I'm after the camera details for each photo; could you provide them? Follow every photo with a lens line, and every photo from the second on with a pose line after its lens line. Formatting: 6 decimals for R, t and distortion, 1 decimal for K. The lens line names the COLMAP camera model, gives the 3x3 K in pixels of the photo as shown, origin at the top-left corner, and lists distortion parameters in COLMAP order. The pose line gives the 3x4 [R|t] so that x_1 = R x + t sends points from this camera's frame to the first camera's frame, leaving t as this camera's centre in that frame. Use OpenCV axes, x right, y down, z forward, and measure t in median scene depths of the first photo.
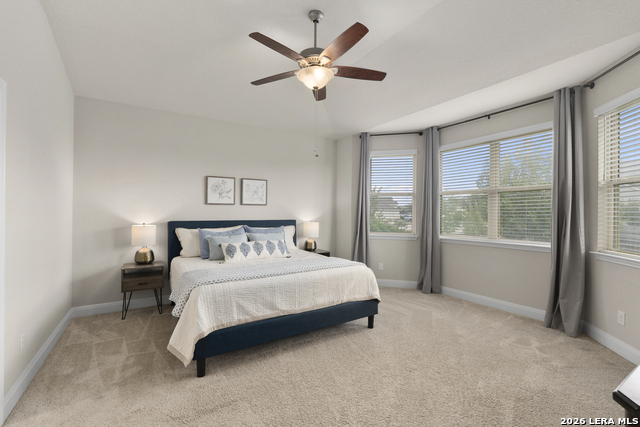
lens RADIAL K [[279.5, 0, 320.8], [0, 279.5, 214.5], [0, 0, 1]] dist [-0.002236, -0.000252]
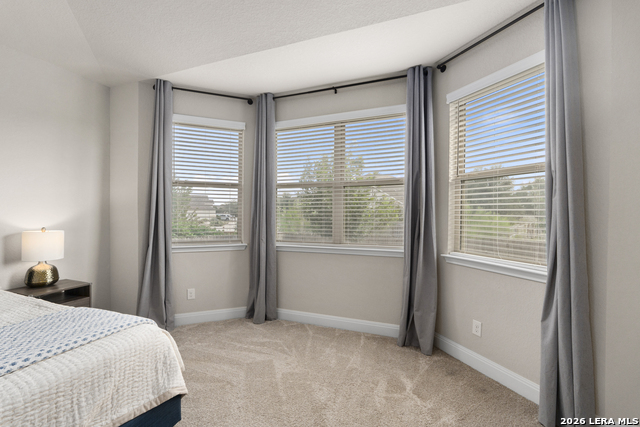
lens RADIAL K [[279.5, 0, 320.8], [0, 279.5, 214.5], [0, 0, 1]] dist [-0.002236, -0.000252]
pose [[0.805621, -0.005958, 0.592401, 0.093772], [0.004869, 0.999982, 0.003436, -0.000677], [-0.592411, 0.000116, 0.805636, 0.380941]]
